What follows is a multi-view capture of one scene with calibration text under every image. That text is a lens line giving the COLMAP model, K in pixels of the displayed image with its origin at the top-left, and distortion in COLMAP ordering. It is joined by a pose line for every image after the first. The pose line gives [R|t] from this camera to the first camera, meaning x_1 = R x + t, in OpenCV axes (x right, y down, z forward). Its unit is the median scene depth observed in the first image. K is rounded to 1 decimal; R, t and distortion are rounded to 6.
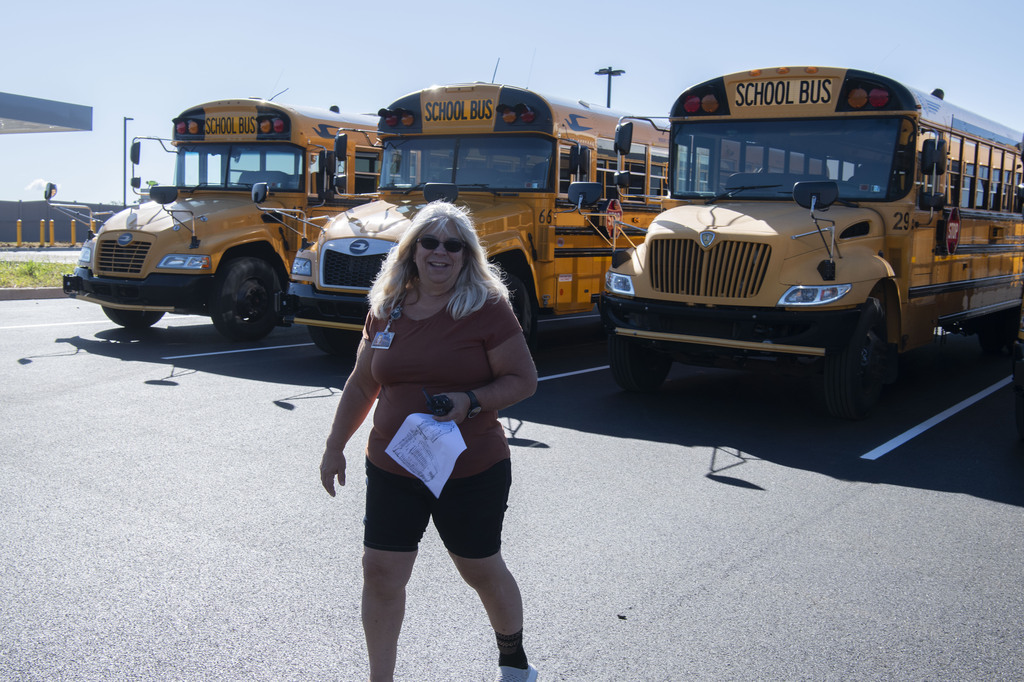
lens RADIAL K [[1200.1, 0, 512.0], [0, 1200.1, 341.0], [0, 0, 1]] dist [-0.016179, -0.010572]
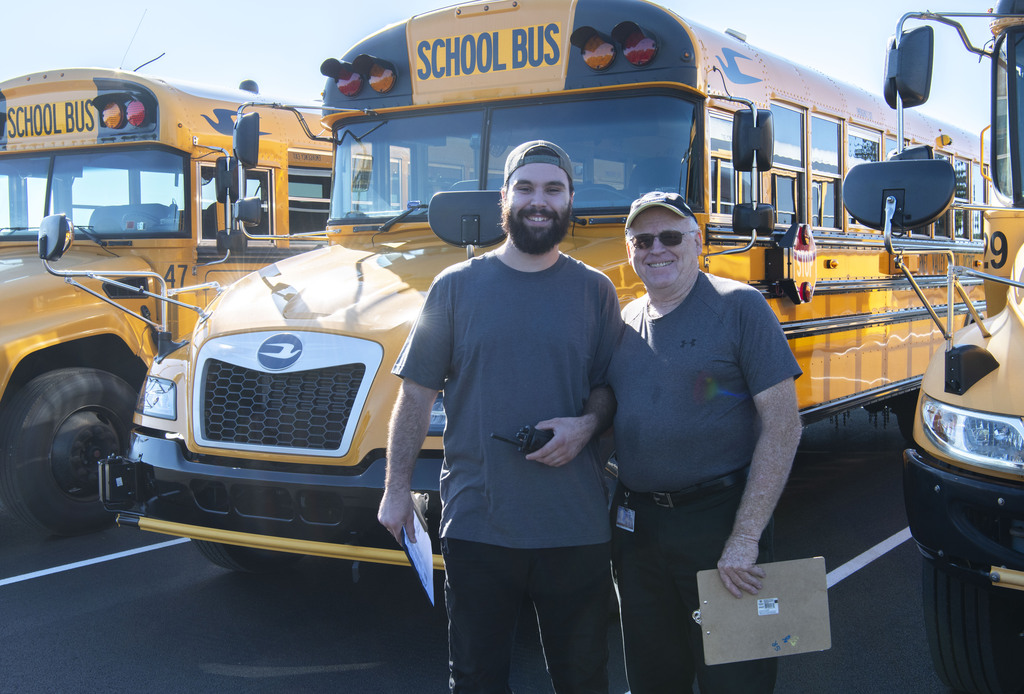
lens RADIAL K [[1278.0, 0, 512.0], [0, 1278.0, 347.0], [0, 0, 1]] dist [0.007027, 0.032867]
pose [[0.999107, -0.041239, 0.009182, -0.043164], [0.041588, 0.998261, -0.041782, -0.051094], [-0.007443, 0.042126, 0.999085, 0.481057]]
